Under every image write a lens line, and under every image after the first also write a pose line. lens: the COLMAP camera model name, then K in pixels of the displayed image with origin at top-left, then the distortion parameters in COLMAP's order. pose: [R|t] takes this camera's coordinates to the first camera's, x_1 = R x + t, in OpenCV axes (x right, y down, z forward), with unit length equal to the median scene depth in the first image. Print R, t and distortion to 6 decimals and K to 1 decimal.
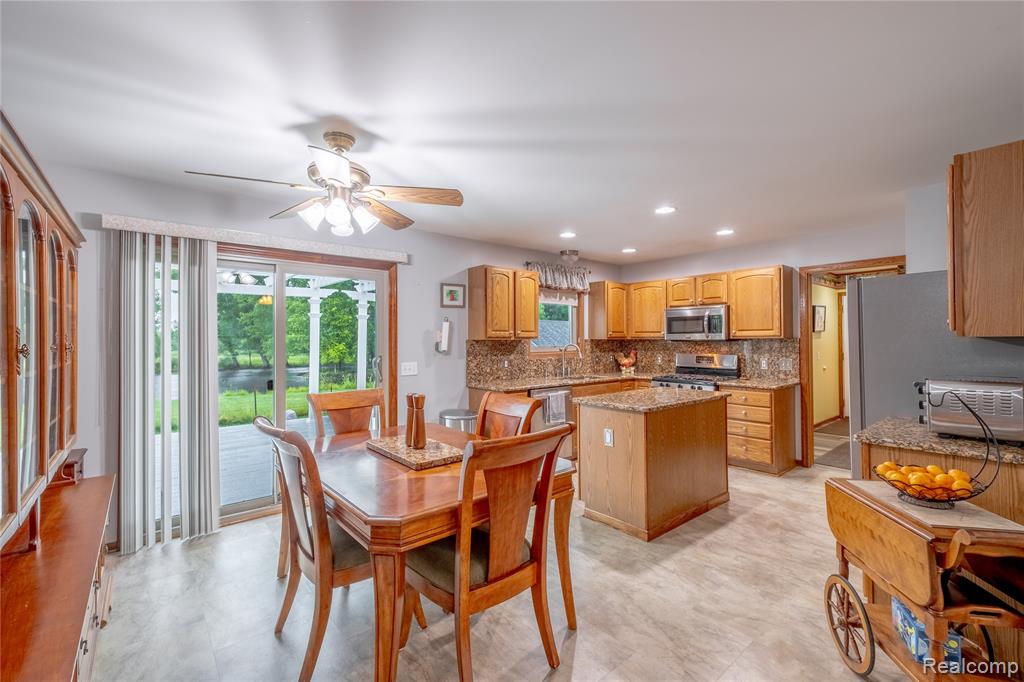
lens RADIAL K [[433.8, 0, 512.1], [0, 433.8, 335.7], [0, 0, 1]] dist [0.015507, -0.000067]
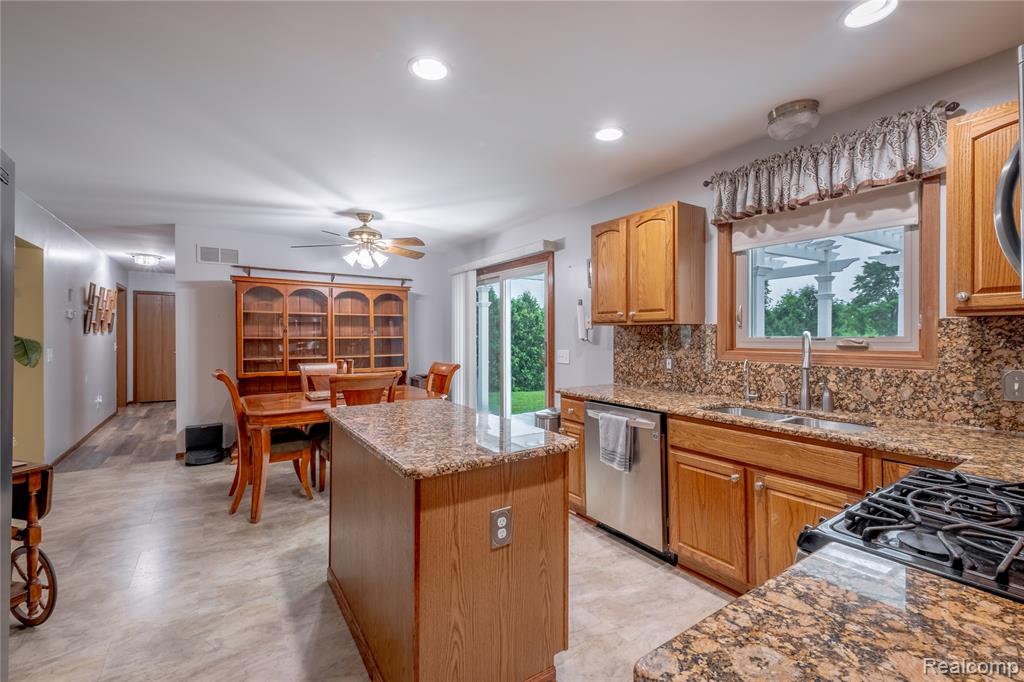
lens RADIAL K [[433.8, 0, 510.4], [0, 433.8, 337.7], [0, 0, 1]] dist [0.015507, -0.000067]
pose [[-0.097023, 0.015410, -0.995163, 0.638133], [0.015066, 0.999788, 0.014013, 0.015922], [0.995168, -0.013634, -0.097235, 0.848584]]
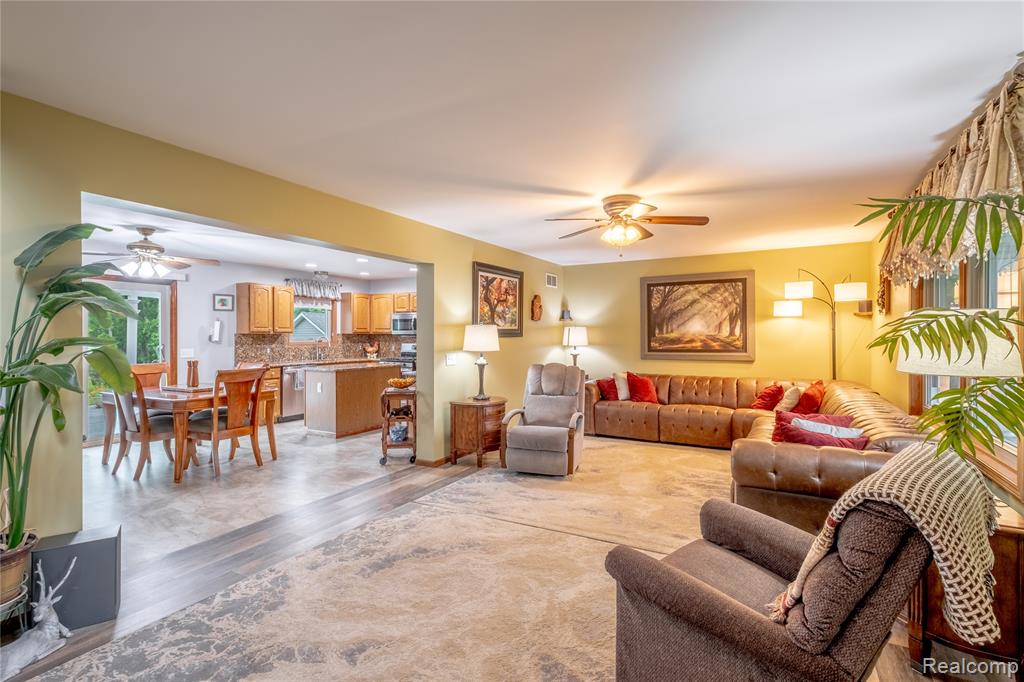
lens RADIAL K [[473.7, 0, 520.3], [0, 473.7, 336.3], [0, 0, 1]] dist [0.006013, 0.000139]
pose [[0.926589, 0.001522, 0.376072, 0.167950], [-0.005592, 0.999937, 0.009730, -0.001611], [-0.376034, -0.011119, 0.926539, -0.756223]]
